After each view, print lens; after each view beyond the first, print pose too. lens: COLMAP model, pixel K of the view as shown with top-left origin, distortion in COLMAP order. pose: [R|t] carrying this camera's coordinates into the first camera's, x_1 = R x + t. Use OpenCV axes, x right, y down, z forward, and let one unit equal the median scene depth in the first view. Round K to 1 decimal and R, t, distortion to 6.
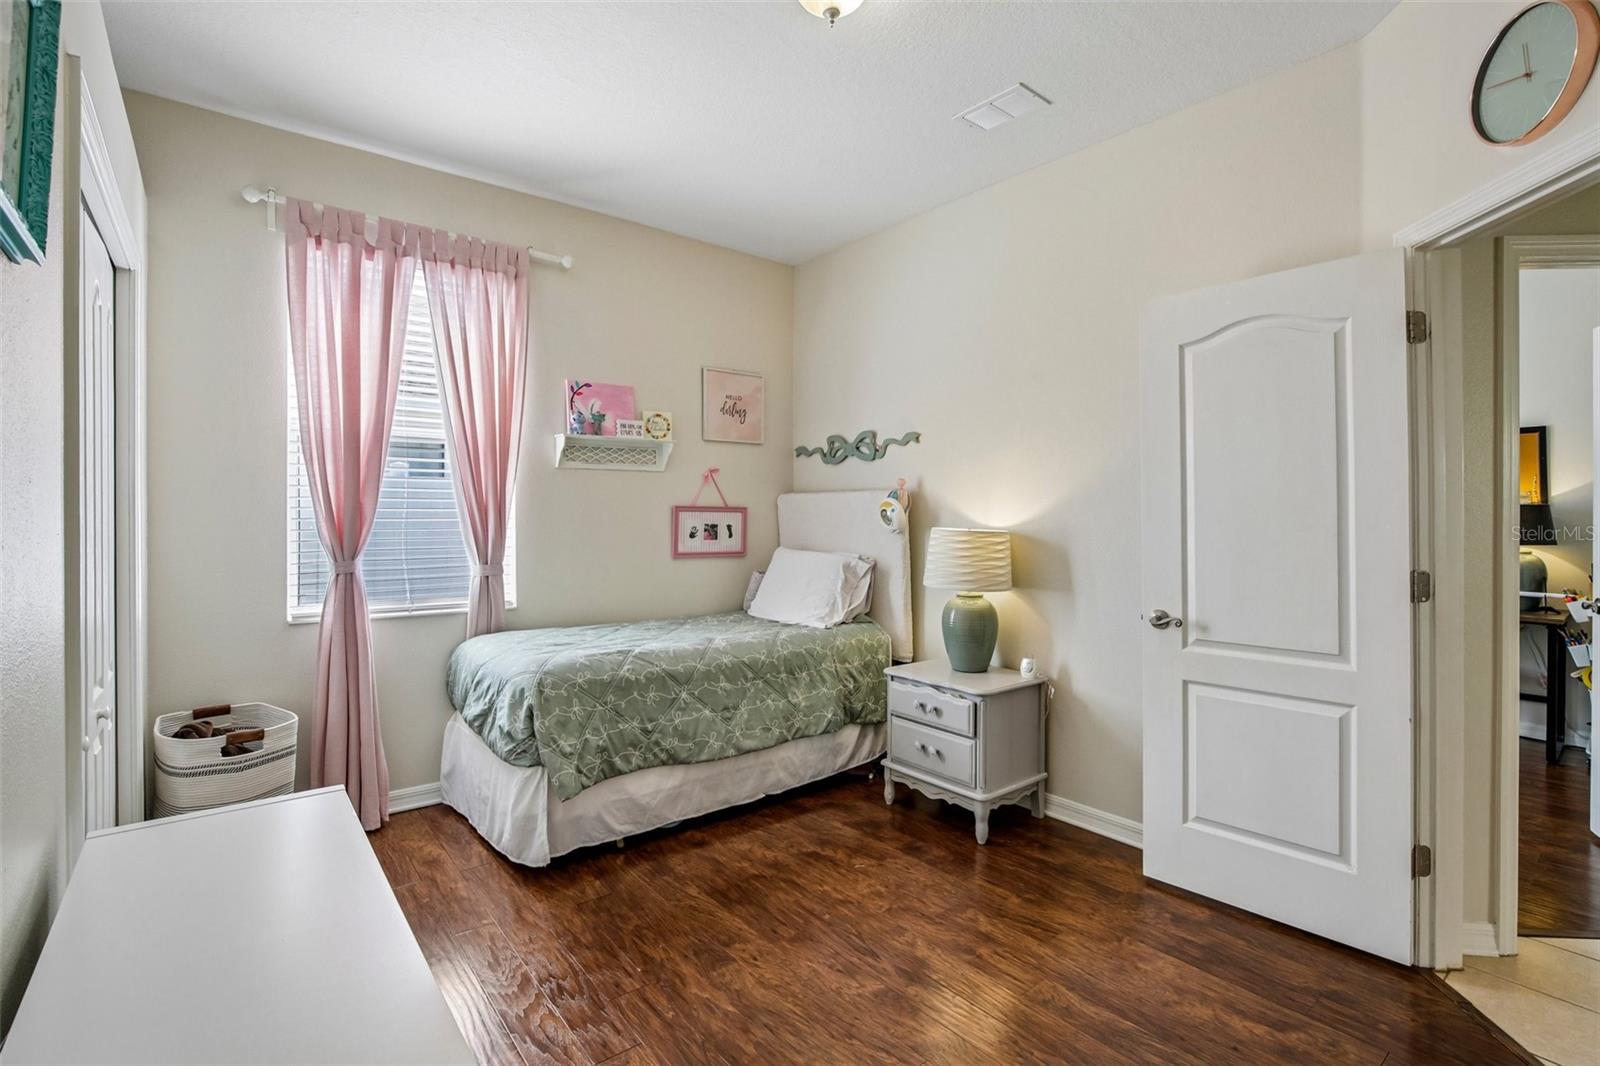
lens RADIAL K [[744.8, 0, 816.1], [0, 744.8, 518.6], [0, 0, 1]] dist [-0.003703, -0.000056]
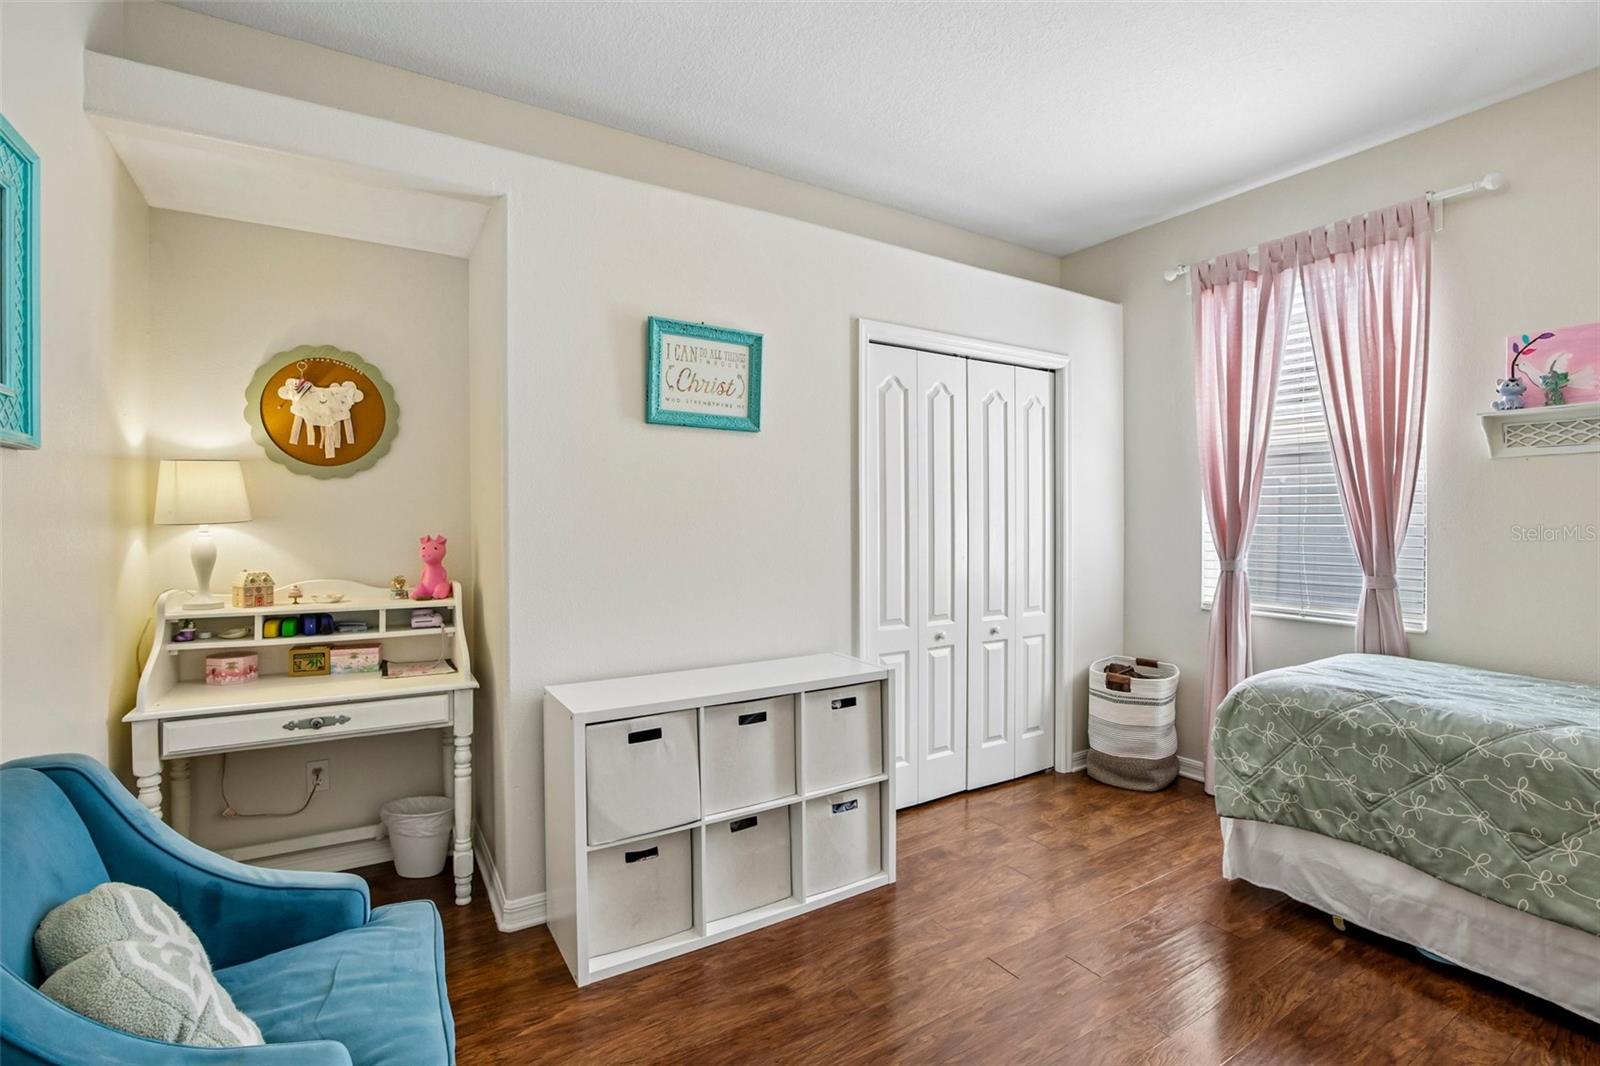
lens RADIAL K [[744.8, 0, 816.1], [0, 744.8, 518.6], [0, 0, 1]] dist [-0.003703, -0.000056]
pose [[-0.099853, -0.000672, -0.995002, 0.570617], [-0.008147, 0.999967, 0.000142, -0.001699], [0.994969, 0.008121, -0.099855, 0.482321]]
